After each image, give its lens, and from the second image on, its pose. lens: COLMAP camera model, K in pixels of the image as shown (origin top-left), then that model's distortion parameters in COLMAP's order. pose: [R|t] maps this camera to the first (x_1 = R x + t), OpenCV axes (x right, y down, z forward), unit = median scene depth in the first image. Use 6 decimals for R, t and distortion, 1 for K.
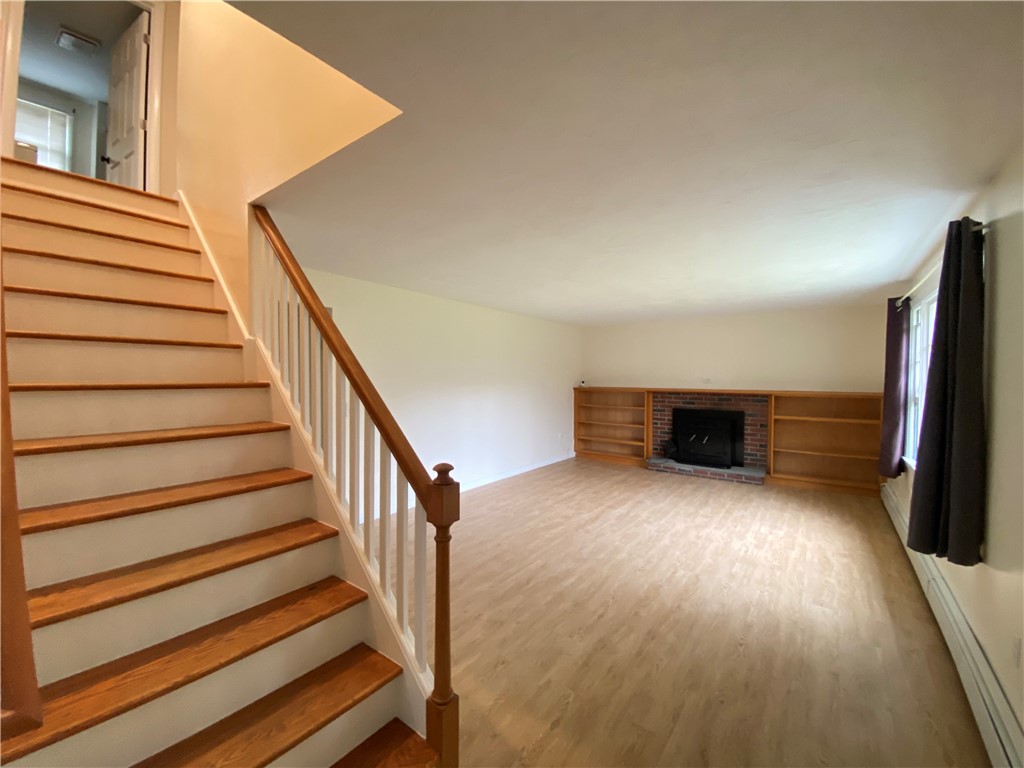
lens RADIAL K [[415.4, 0, 507.6], [0, 415.4, 385.5], [0, 0, 1]] dist [0.039923, -0.030441]
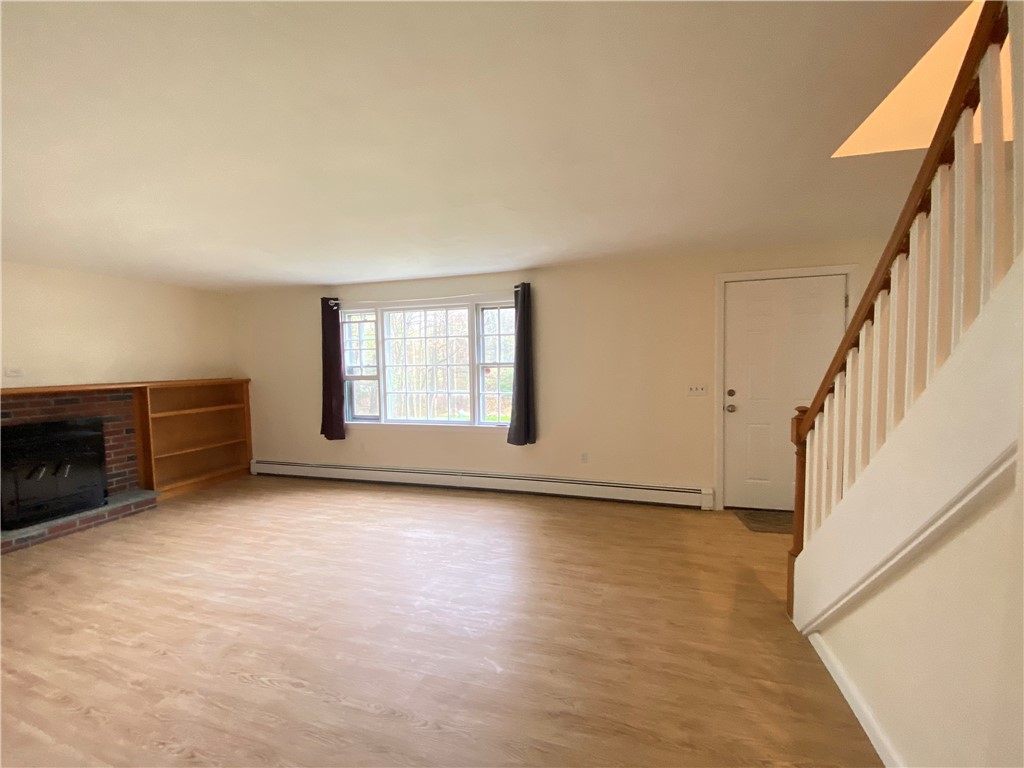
lens RADIAL K [[415.4, 0, 507.6], [0, 415.4, 385.5], [0, 0, 1]] dist [0.039923, -0.030441]
pose [[-0.340104, -0.047653, 0.939180, -0.341655], [0.039110, 0.997134, 0.064756, -0.005386], [-0.939574, 0.058755, -0.337266, 0.714999]]
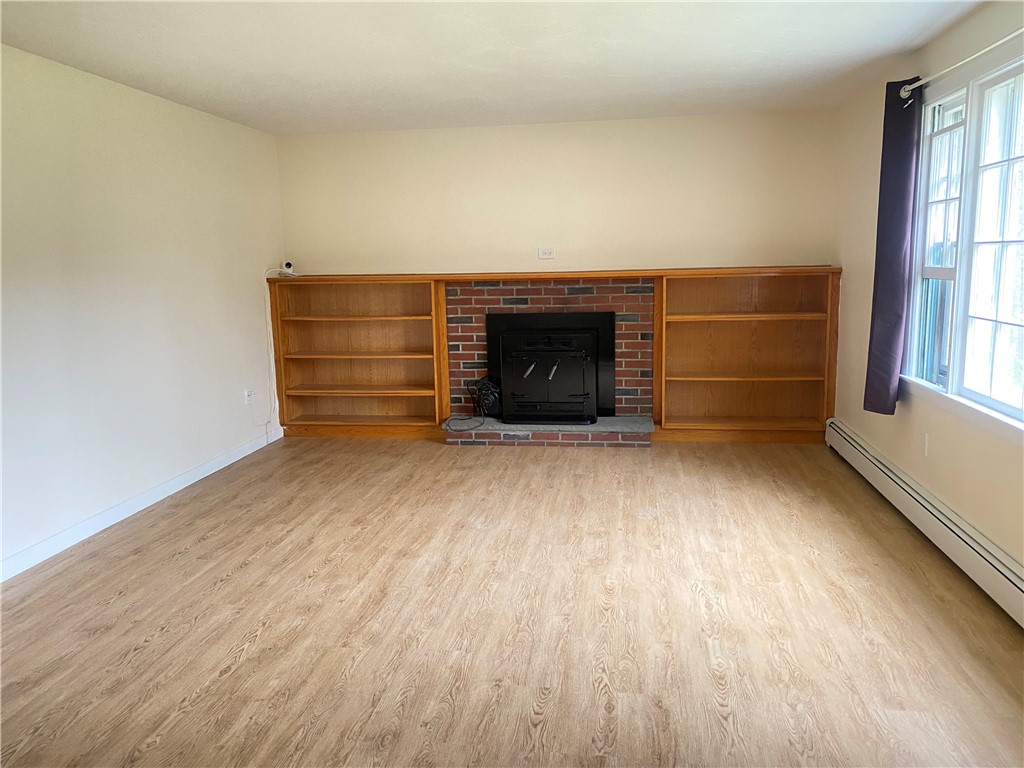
lens RADIAL K [[780.9, 0, 506.2], [0, 780.9, 365.0], [0, 0, 1]] dist [0.111861, -0.155977]
pose [[0.880156, -0.089470, 0.466176, -0.017665], [0.037419, 0.992098, 0.119758, 0.007096], [-0.473207, -0.087962, 0.876549, 0.238916]]
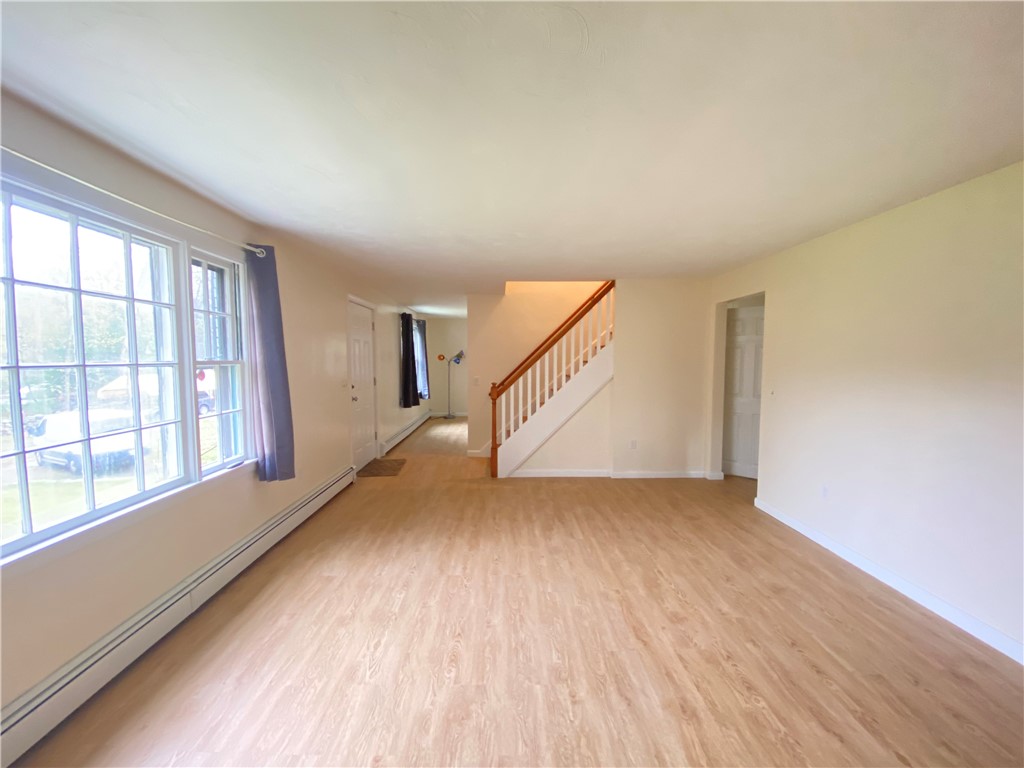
lens RADIAL K [[415.4, 0, 507.6], [0, 415.4, 385.5], [0, 0, 1]] dist [0.039923, -0.030441]
pose [[-0.786198, 0.033717, -0.617054, 0.533907], [-0.020360, 0.996555, 0.080395, -0.016413], [0.617639, 0.075769, -0.782803, 1.065746]]
